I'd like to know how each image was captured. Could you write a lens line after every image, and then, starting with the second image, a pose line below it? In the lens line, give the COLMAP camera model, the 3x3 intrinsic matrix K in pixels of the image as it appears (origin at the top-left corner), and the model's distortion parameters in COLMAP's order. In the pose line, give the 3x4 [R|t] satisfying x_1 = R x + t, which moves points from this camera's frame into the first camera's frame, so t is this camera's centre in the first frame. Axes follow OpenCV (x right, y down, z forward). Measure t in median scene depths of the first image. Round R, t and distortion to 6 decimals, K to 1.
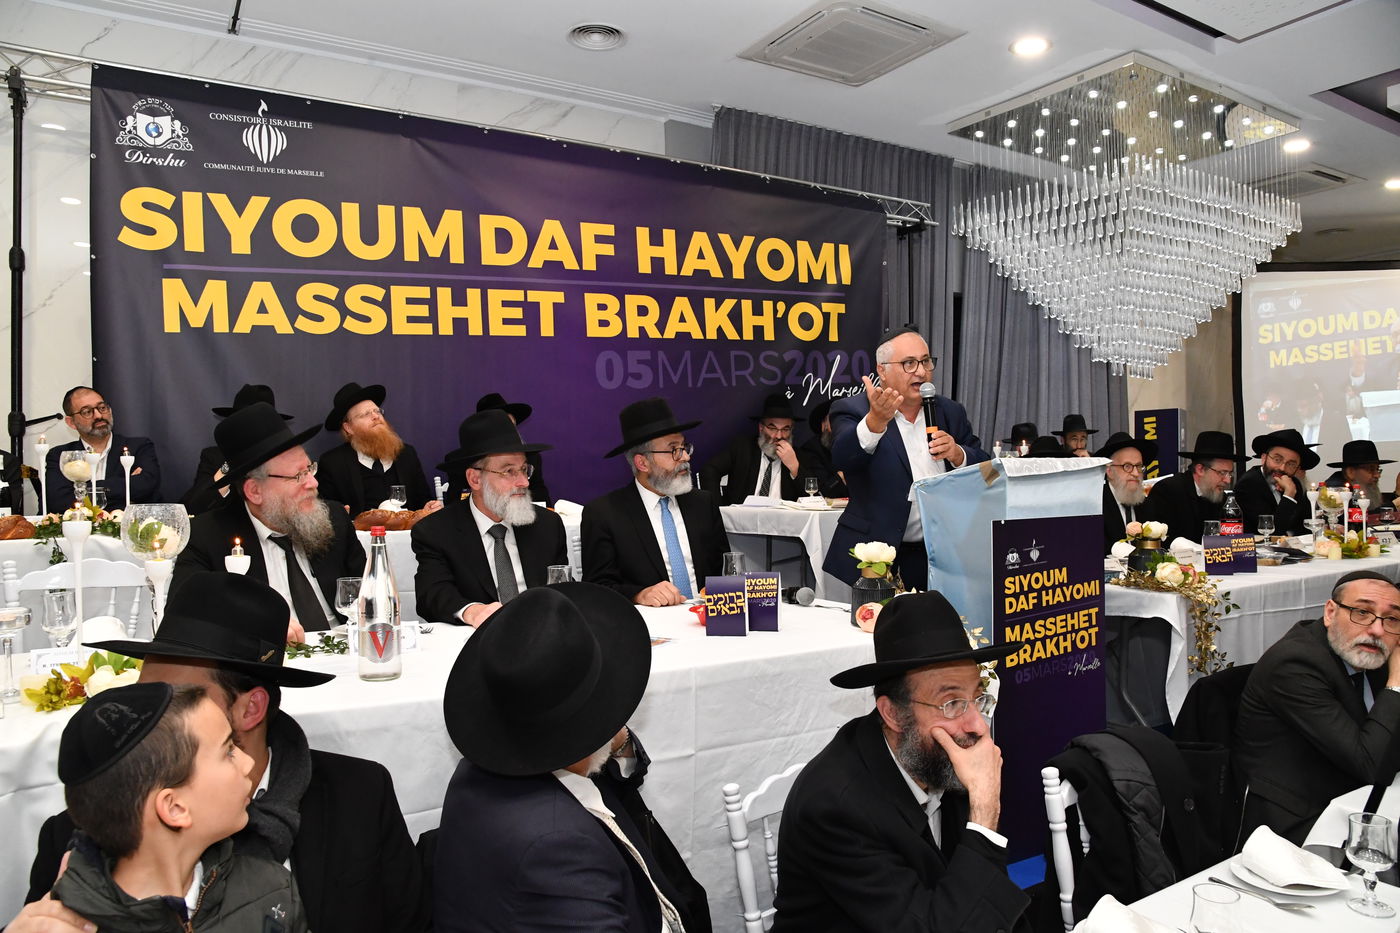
lens RADIAL K [[968.2, 0, 699.9], [0, 968.2, 453.1], [0, 0, 1]] dist [-0.075643, 0.004731]
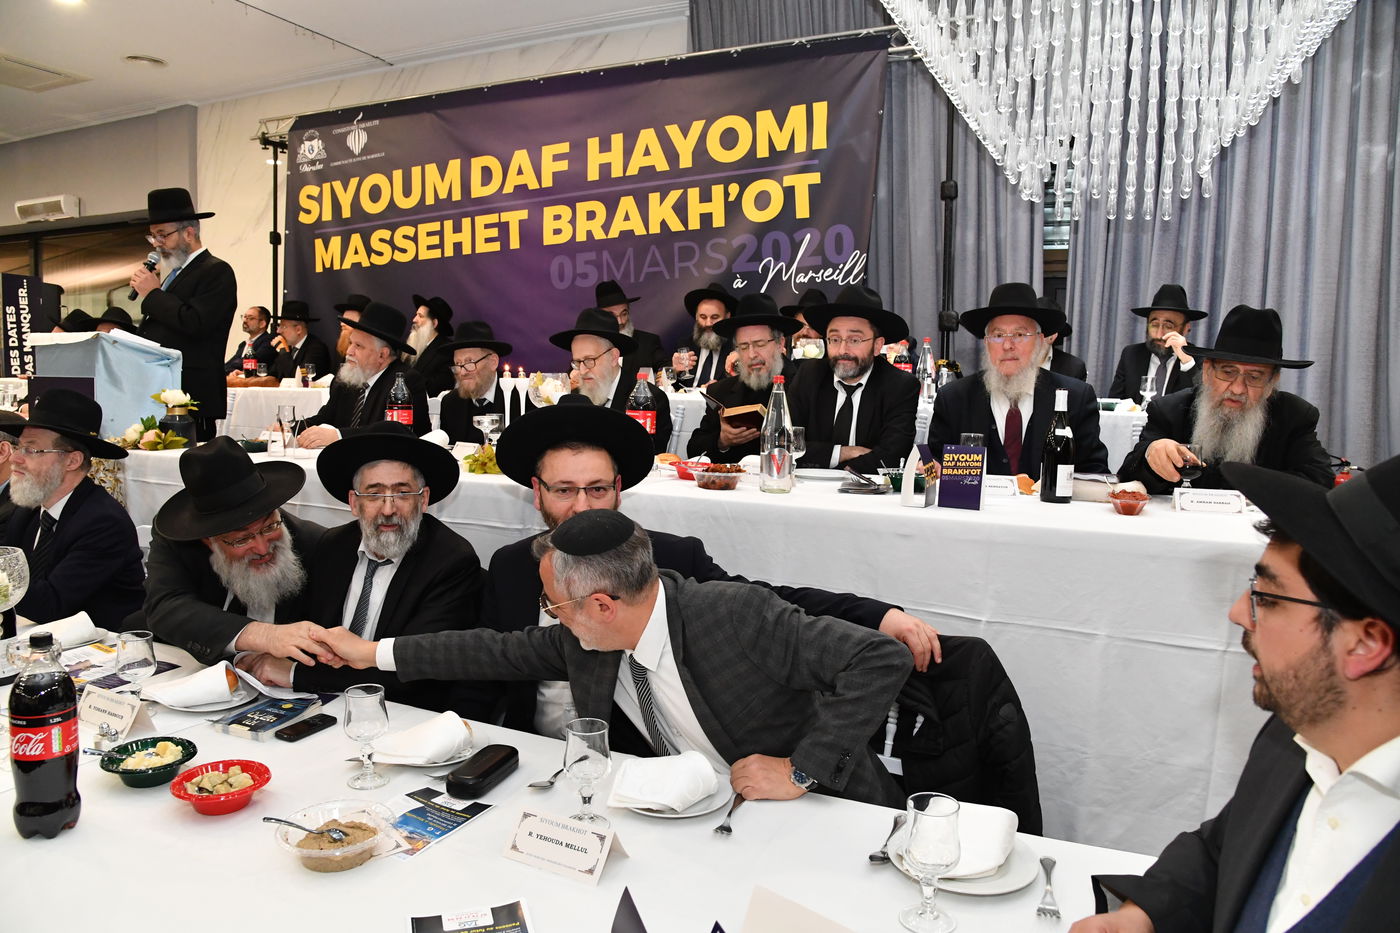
lens RADIAL K [[968.2, 0, 700.3], [0, 968.2, 469.0], [0, 0, 1]] dist [-0.075643, 0.004731]
pose [[0.540859, 0.095293, -0.835698, 0.950835], [-0.016327, 0.994564, 0.102842, 0.025079], [0.840955, -0.041979, 0.539475, 0.501277]]
